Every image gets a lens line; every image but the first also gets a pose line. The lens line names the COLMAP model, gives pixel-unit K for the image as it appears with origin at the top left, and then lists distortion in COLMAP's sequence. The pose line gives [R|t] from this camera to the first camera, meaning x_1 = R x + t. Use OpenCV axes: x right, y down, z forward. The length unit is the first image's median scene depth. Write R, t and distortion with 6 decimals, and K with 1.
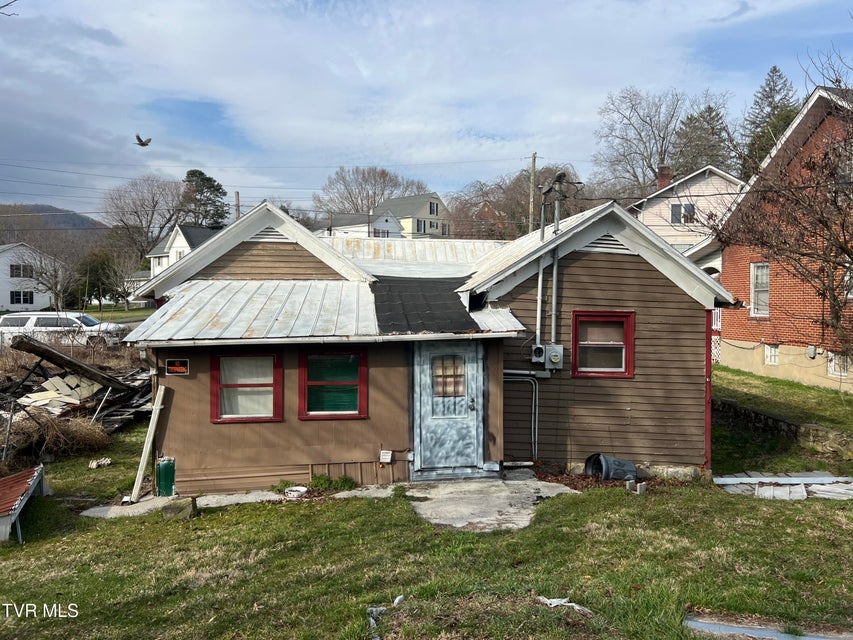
lens RADIAL K [[644.0, 0, 435.2], [0, 644.0, 315.7], [0, 0, 1]] dist [0.063523, -0.059463]
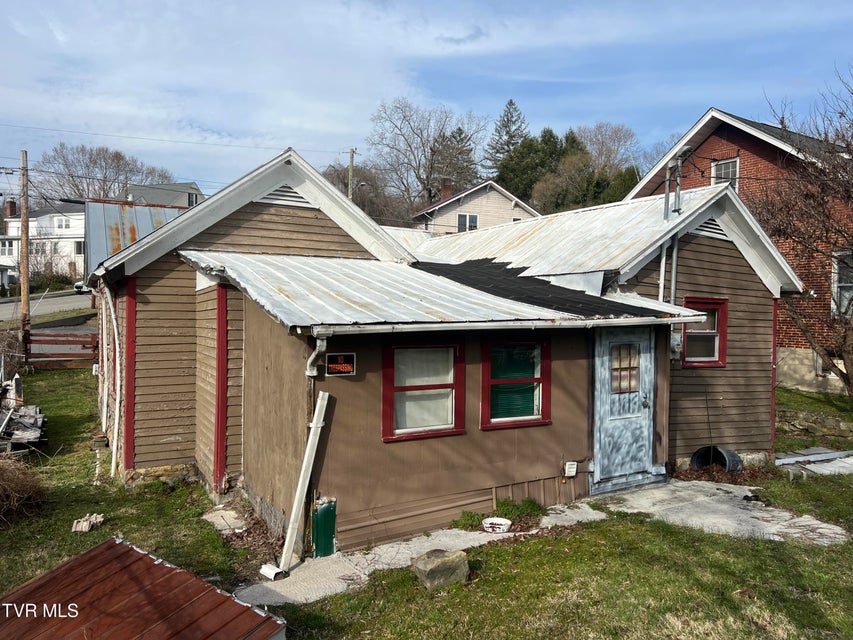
lens RADIAL K [[644.0, 0, 433.6], [0, 644.0, 329.0], [0, 0, 1]] dist [0.063523, -0.059463]
pose [[0.909139, -0.003513, 0.416477, -0.500305], [0.000214, 0.999968, 0.007967, 0.030204], [-0.416492, -0.007154, 0.909111, 0.287185]]
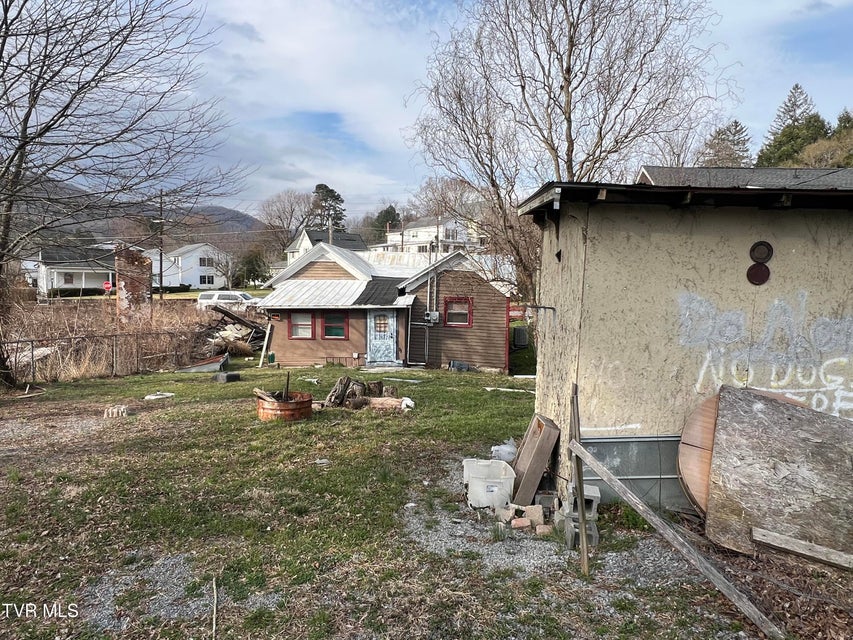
lens RADIAL K [[565.2, 0, 429.2], [0, 565.2, 315.9], [0, 0, 1]] dist [0.017067, -0.000101]
pose [[0.983648, 0.020353, -0.178948, 0.503088], [-0.013548, 0.999141, 0.039167, -0.016927], [0.179592, -0.036103, 0.983079, -0.912030]]
